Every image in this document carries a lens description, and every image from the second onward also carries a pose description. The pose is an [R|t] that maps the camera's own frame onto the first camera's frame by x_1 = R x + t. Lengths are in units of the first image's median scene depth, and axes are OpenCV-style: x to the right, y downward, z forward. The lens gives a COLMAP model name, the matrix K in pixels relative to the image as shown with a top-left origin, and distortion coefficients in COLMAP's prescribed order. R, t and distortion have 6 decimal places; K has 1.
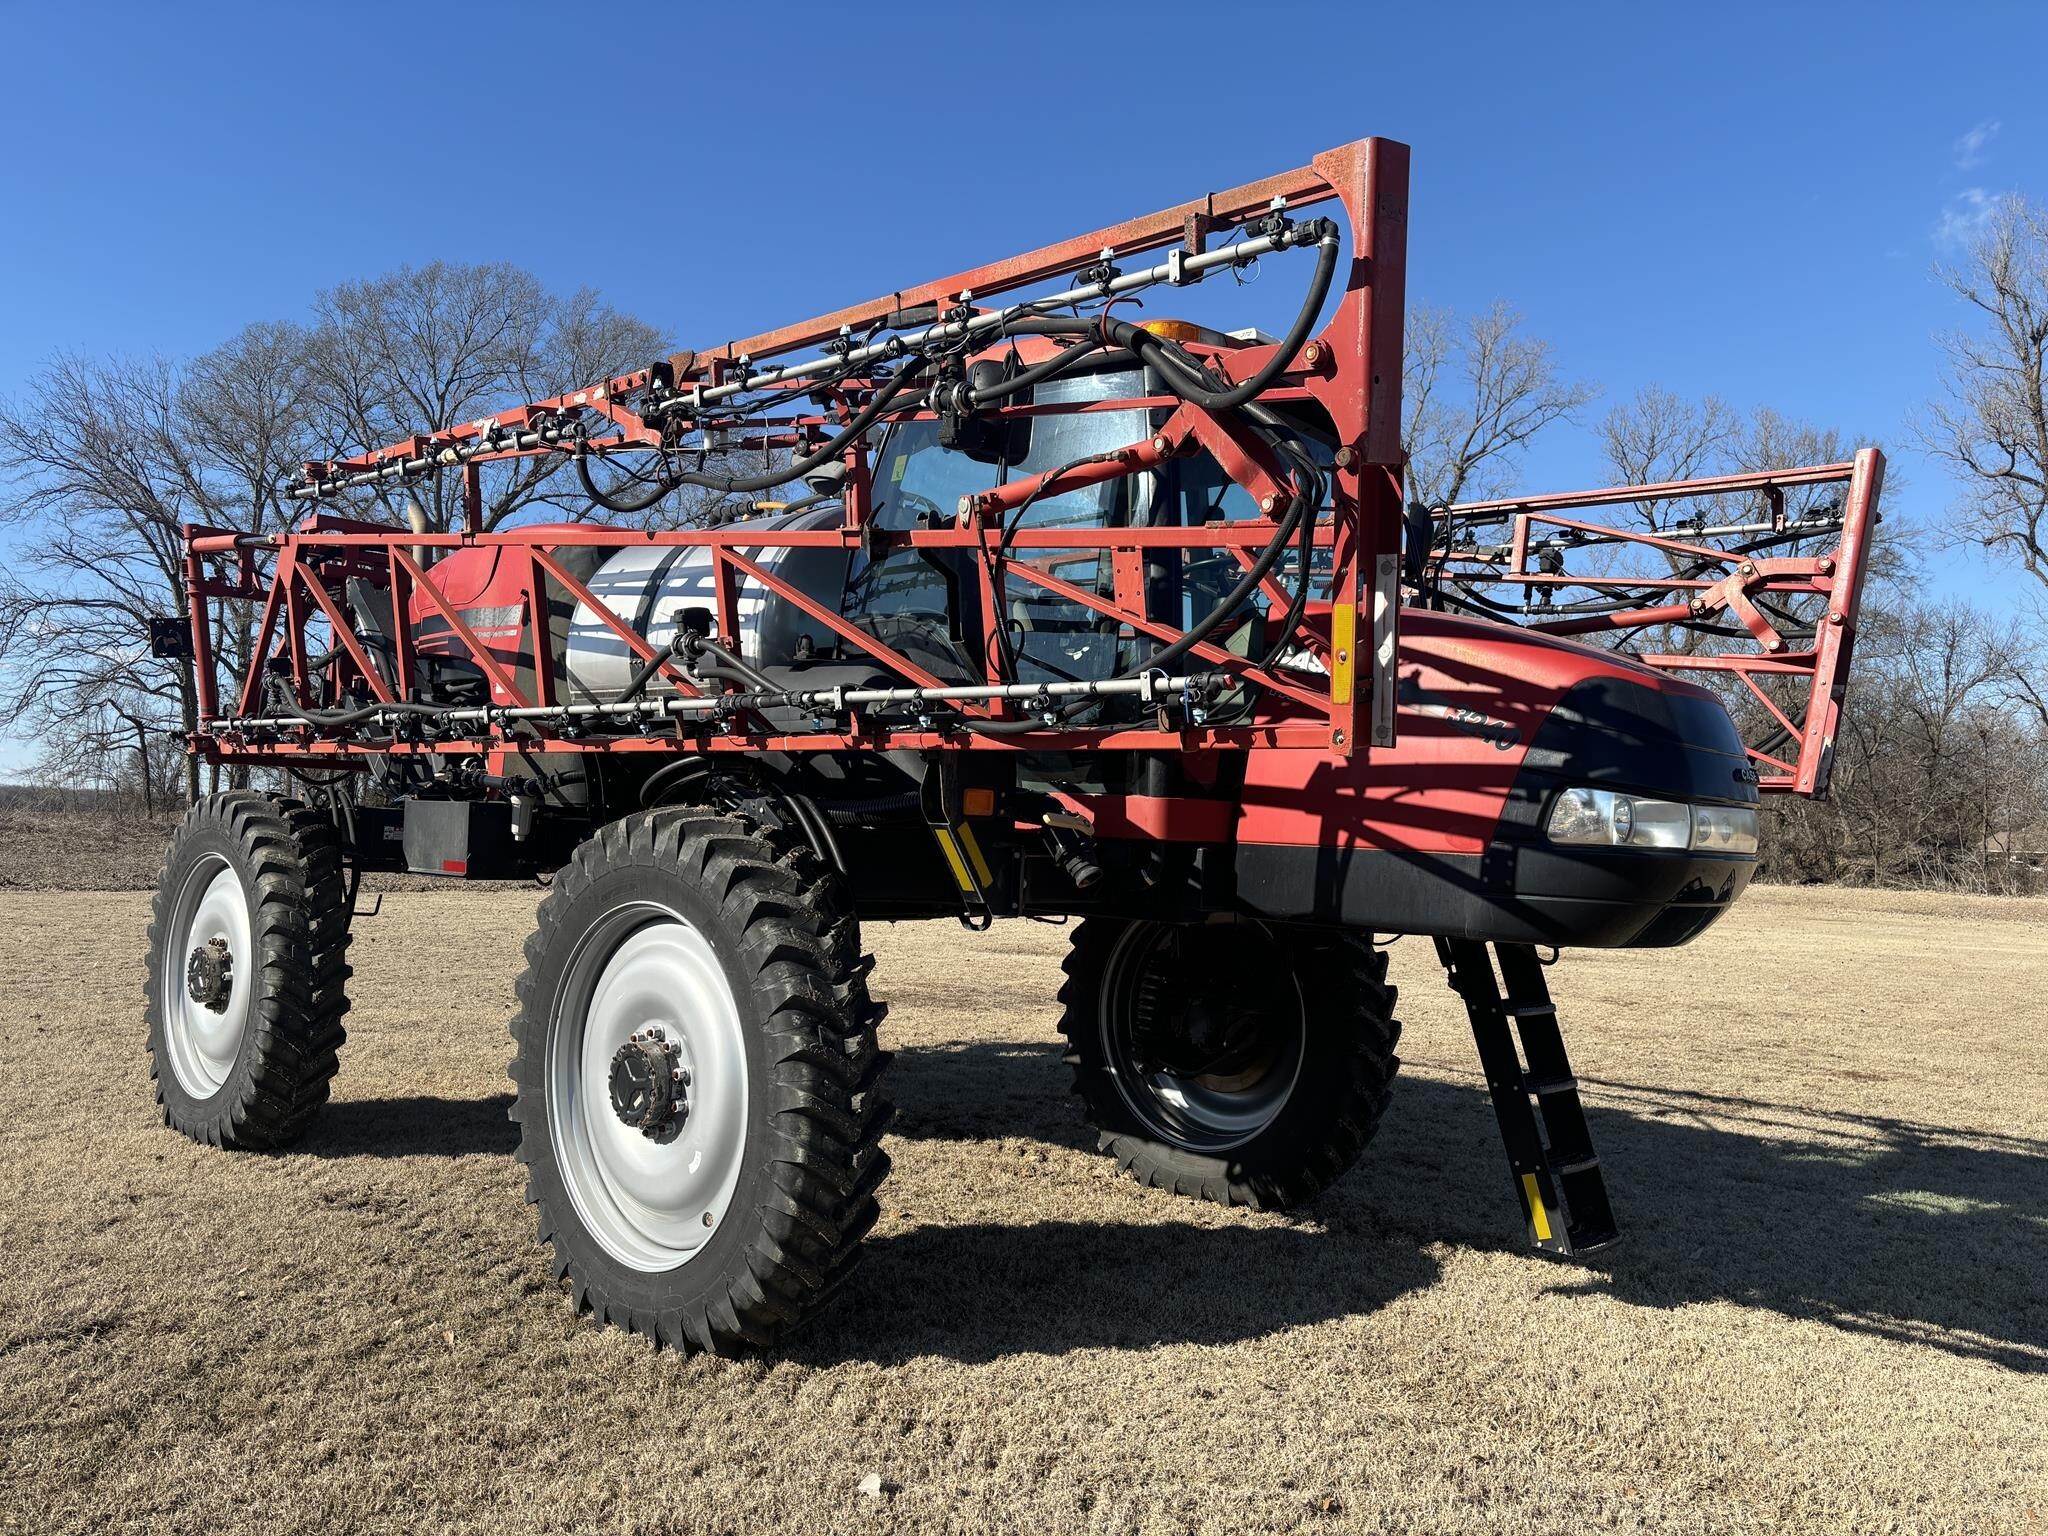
lens RADIAL K [[1519.8, 0, 1048.1], [0, 1519.8, 804.8], [0, 0, 1]] dist [0.024442, -0.012992]
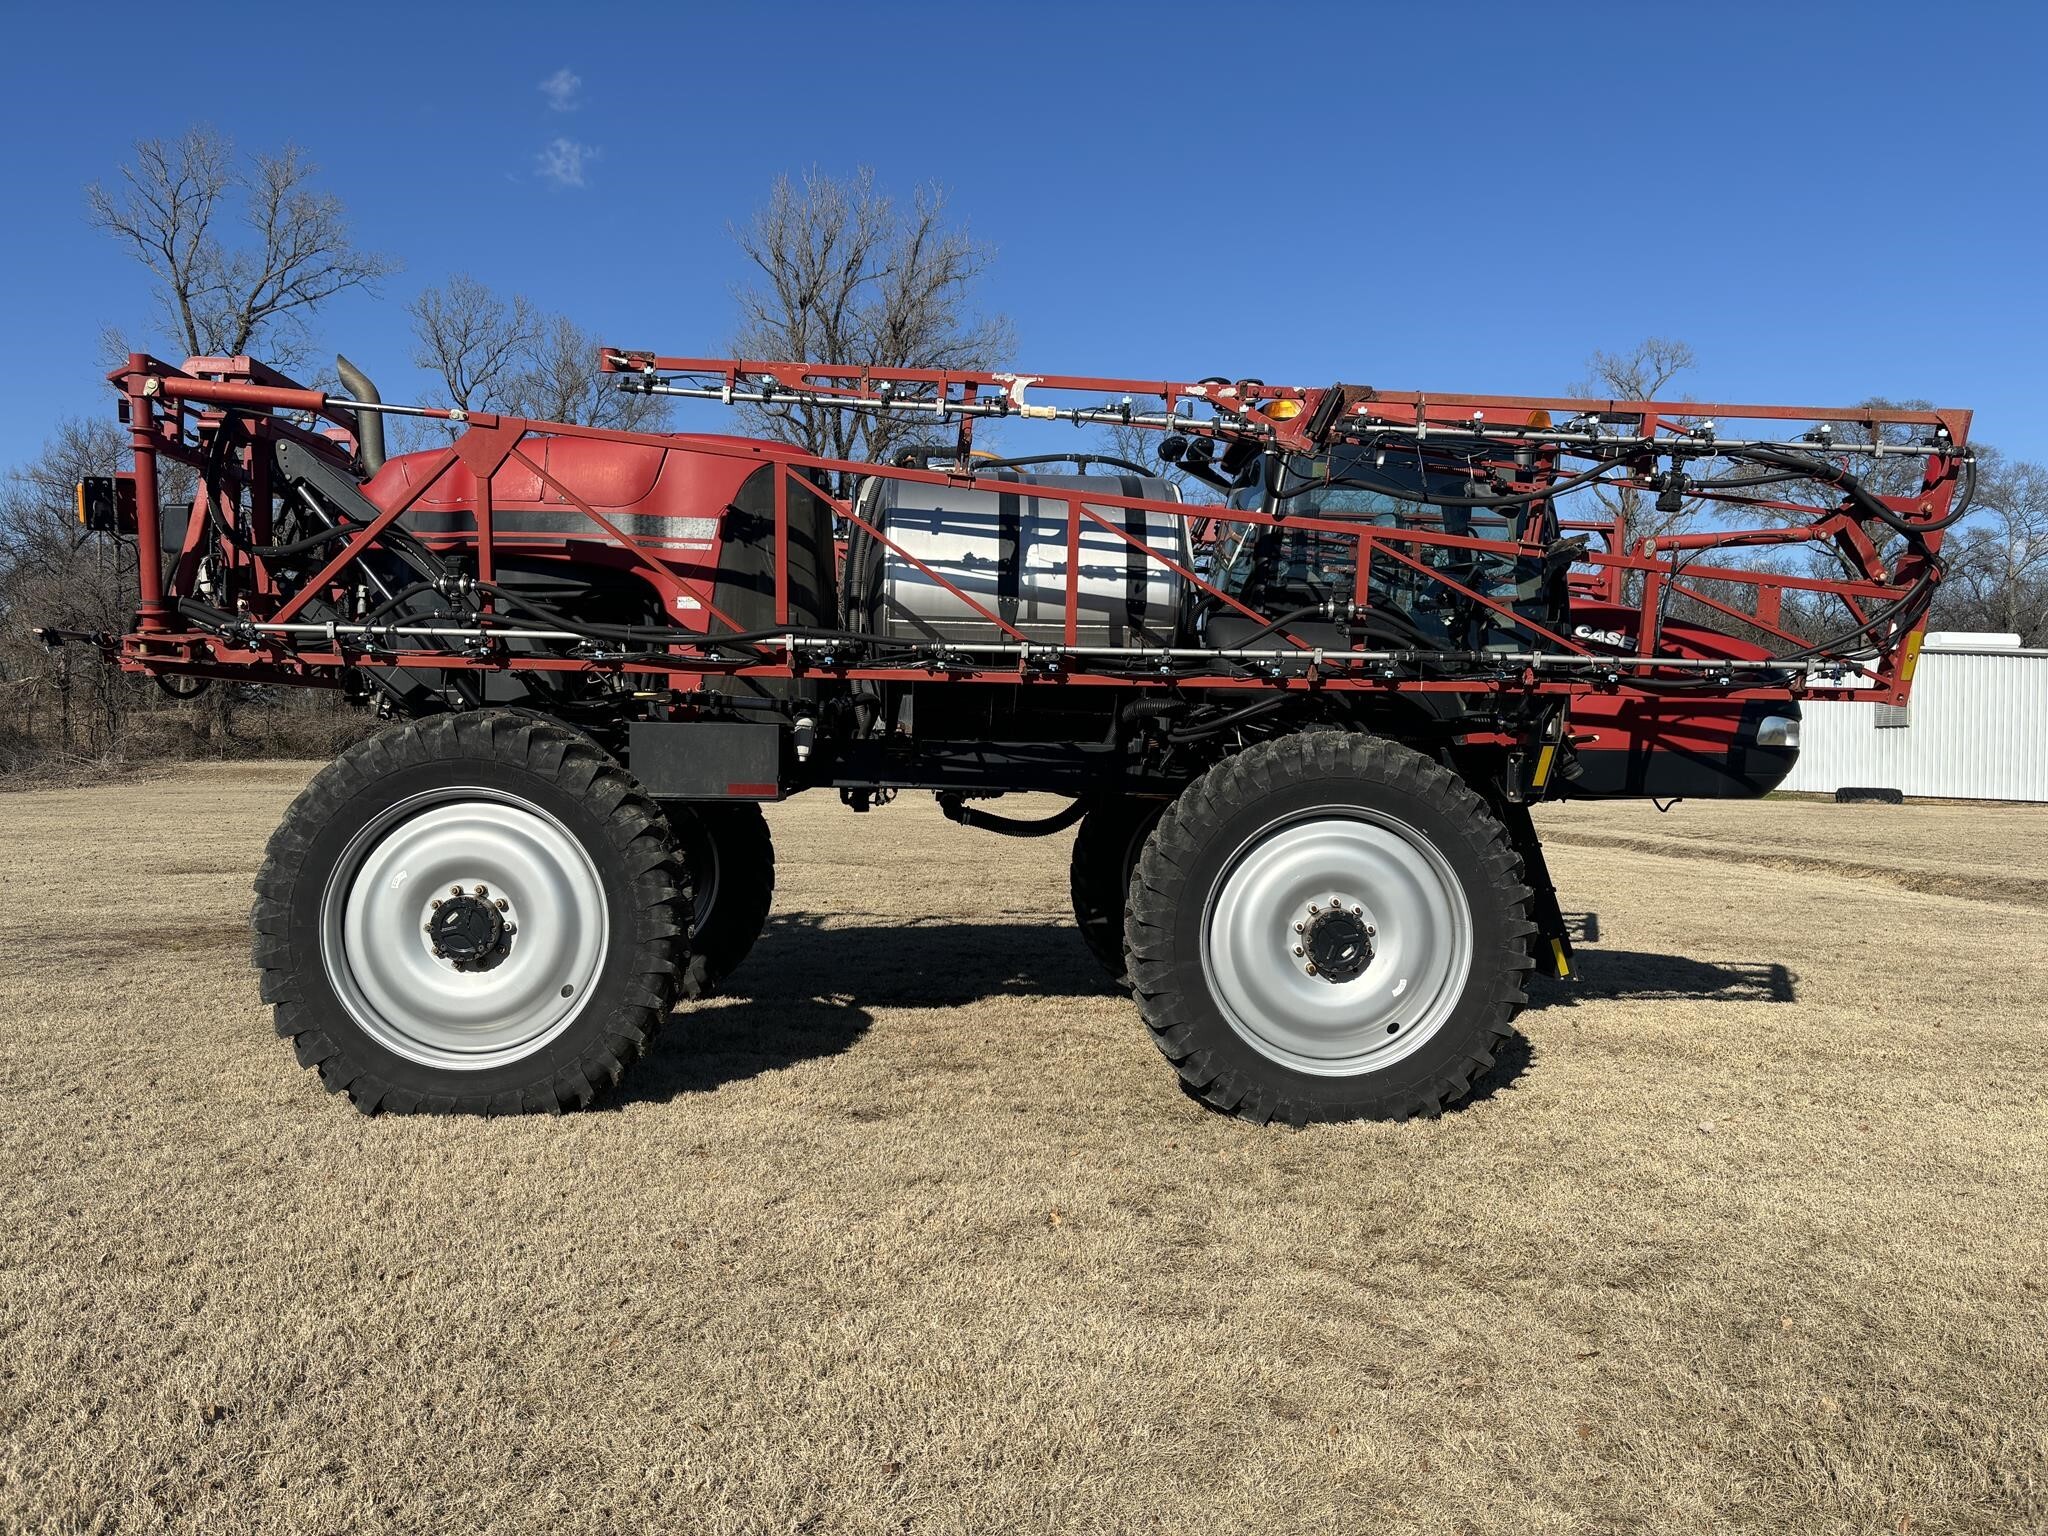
lens RADIAL K [[1519.8, 0, 1039.0], [0, 1519.8, 774.8], [0, 0, 1]] dist [0.024442, -0.012992]
pose [[0.691970, -0.039068, 0.720868, -1.527345], [-0.002421, 0.998403, 0.056433, -0.039767], [-0.721922, -0.040795, 0.690771, 0.297645]]
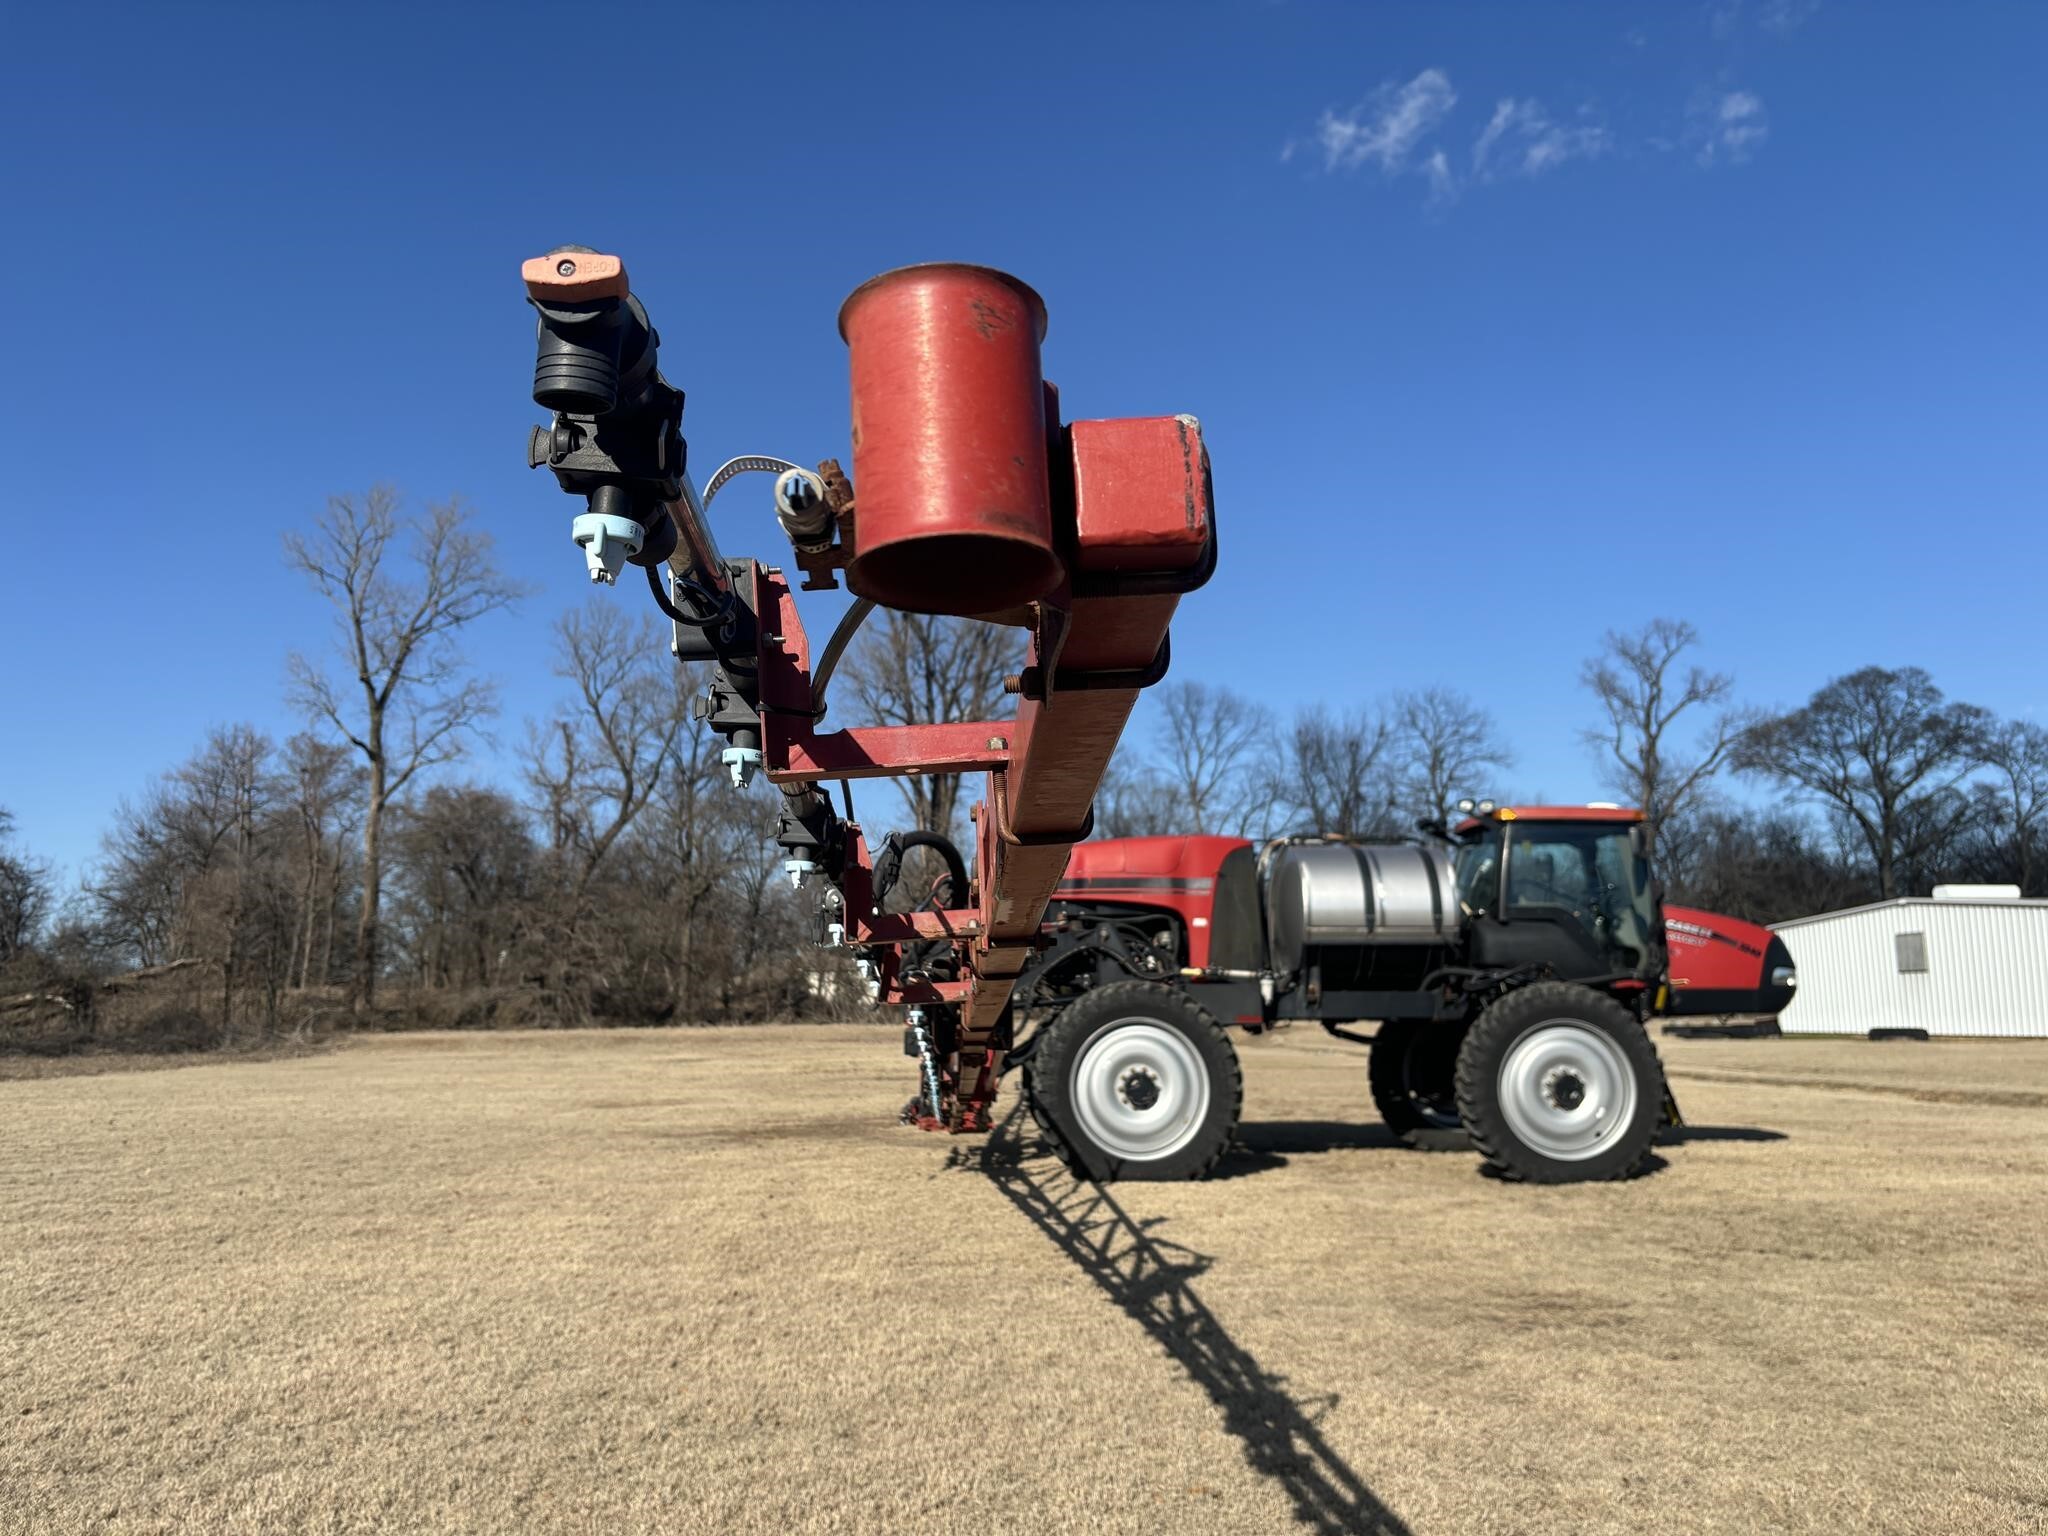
lens RADIAL K [[1519.8, 0, 1021.6], [0, 1519.8, 748.1], [0, 0, 1]] dist [0.024442, -0.012992]
pose [[0.710381, 0.079398, 0.699324, -3.187775], [0.018111, 0.991225, -0.130936, -0.084682], [-0.703584, 0.105680, 0.702710, -0.315749]]
